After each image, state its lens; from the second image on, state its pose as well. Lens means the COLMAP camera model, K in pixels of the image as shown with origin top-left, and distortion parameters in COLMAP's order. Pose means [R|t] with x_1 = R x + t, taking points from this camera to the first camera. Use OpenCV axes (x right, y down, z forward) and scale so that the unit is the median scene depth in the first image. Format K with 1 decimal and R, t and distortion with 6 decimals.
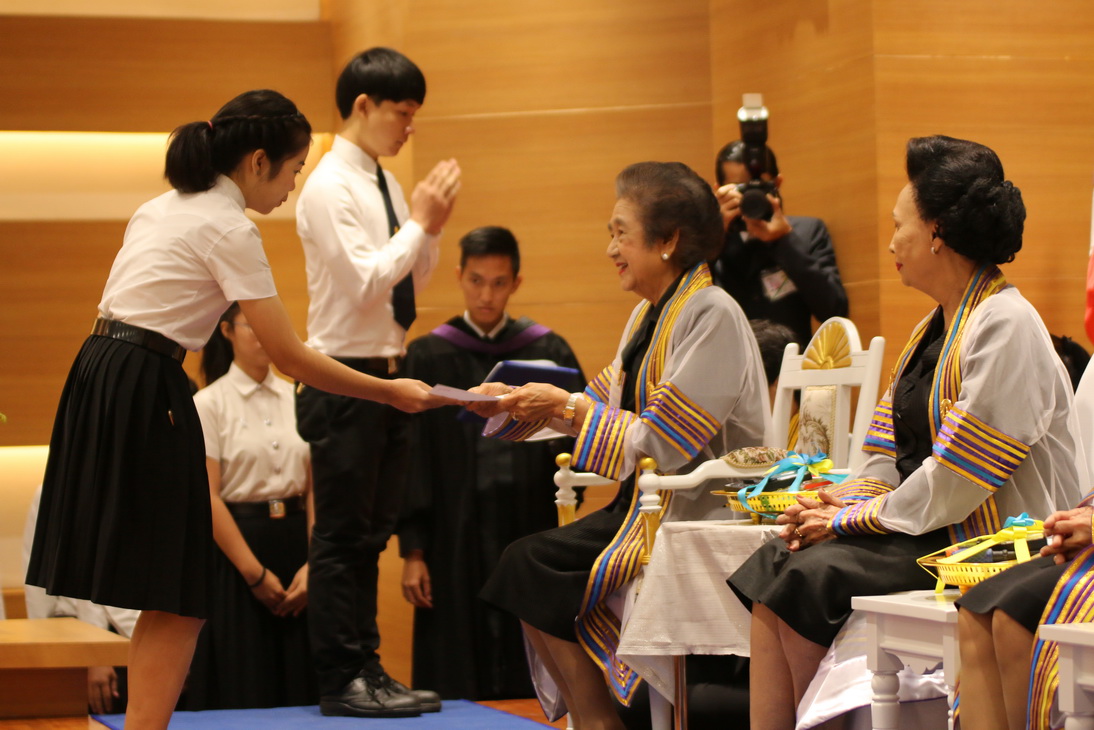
lens RADIAL K [[3557.2, 0, 547.0], [0, 3557.2, 365.0], [0, 0, 1]] dist [-0.327667, 0.081276]
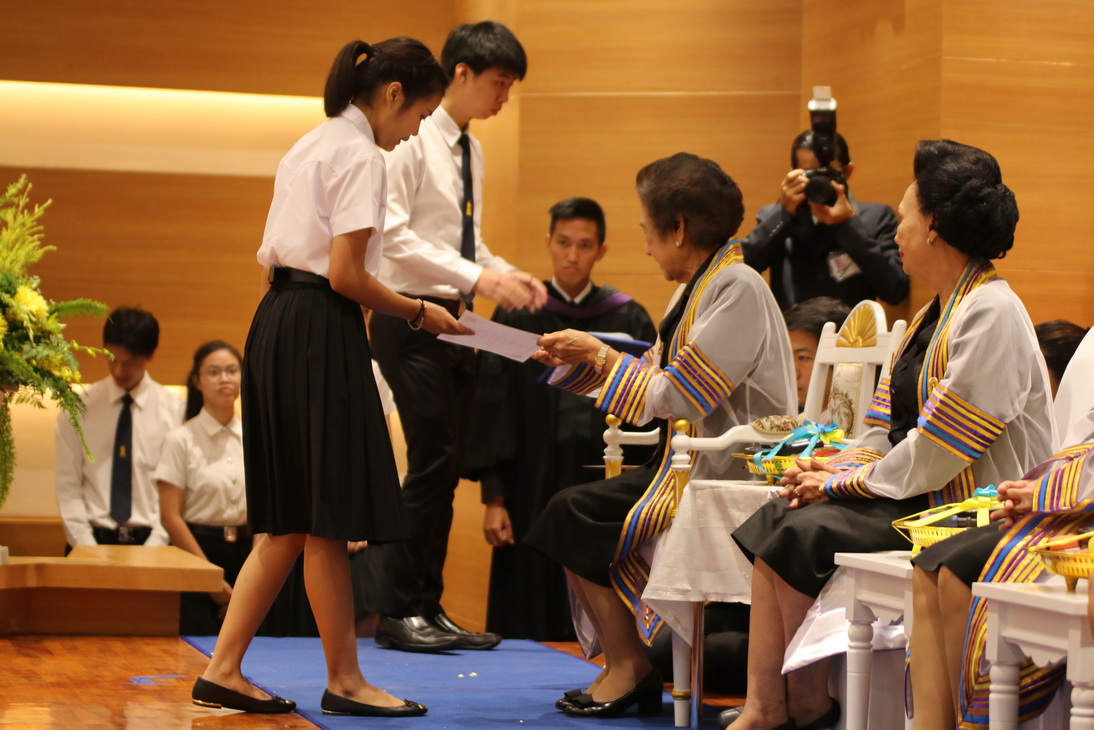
lens RADIAL K [[3557.2, 0, 547.0], [0, 3557.2, 365.0], [0, 0, 1]] dist [-0.327667, 0.081276]
pose [[0.997676, 0.048546, -0.047819, 0.038979], [-0.048057, 0.998780, 0.011333, -0.001338], [0.048311, -0.009008, 0.998792, -0.094387]]
